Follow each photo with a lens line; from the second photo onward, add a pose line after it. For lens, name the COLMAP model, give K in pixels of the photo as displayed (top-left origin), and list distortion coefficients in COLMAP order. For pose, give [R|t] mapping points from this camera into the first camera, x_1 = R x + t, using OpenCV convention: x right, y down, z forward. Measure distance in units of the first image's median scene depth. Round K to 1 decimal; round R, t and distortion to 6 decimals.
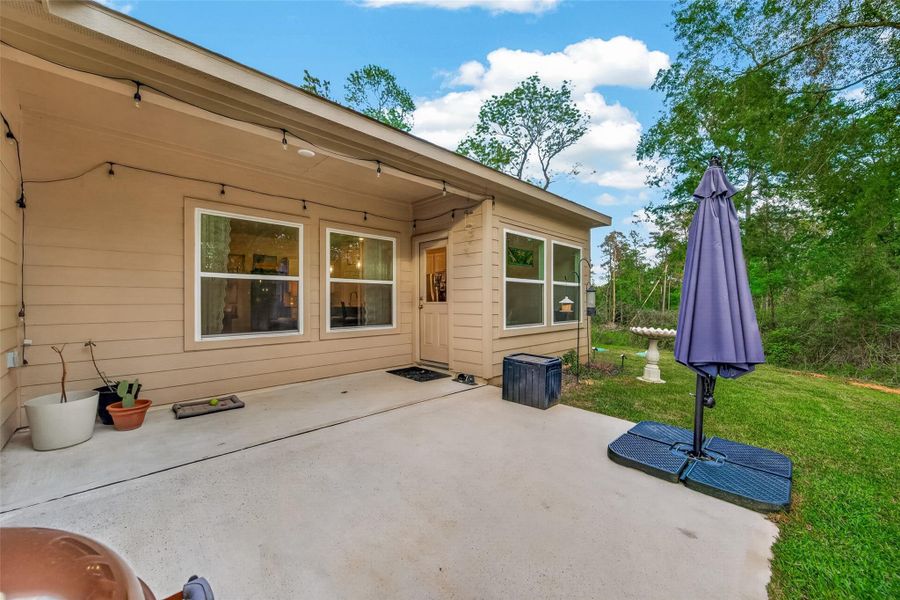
lens RADIAL K [[356.3, 0, 452.6], [0, 356.3, 302.8], [0, 0, 1]] dist [0.013071, -0.002570]
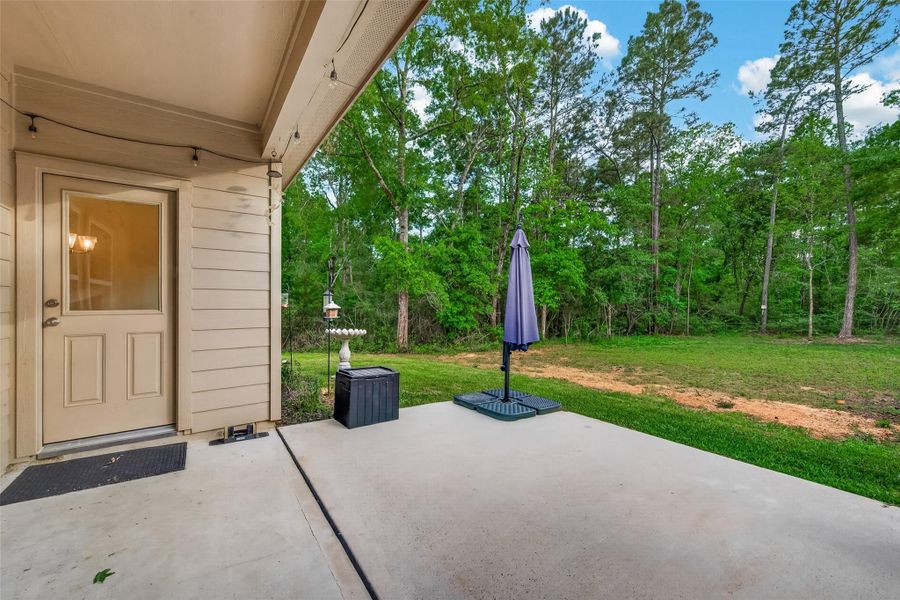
lens RADIAL K [[356.3, 0, 452.4], [0, 356.3, 301.6], [0, 0, 1]] dist [0.013071, -0.002570]
pose [[0.149950, 0.001725, 0.988692, -0.523823], [-0.003173, 0.999994, -0.001263, -0.016598], [-0.988689, -0.002948, 0.149954, 0.535796]]
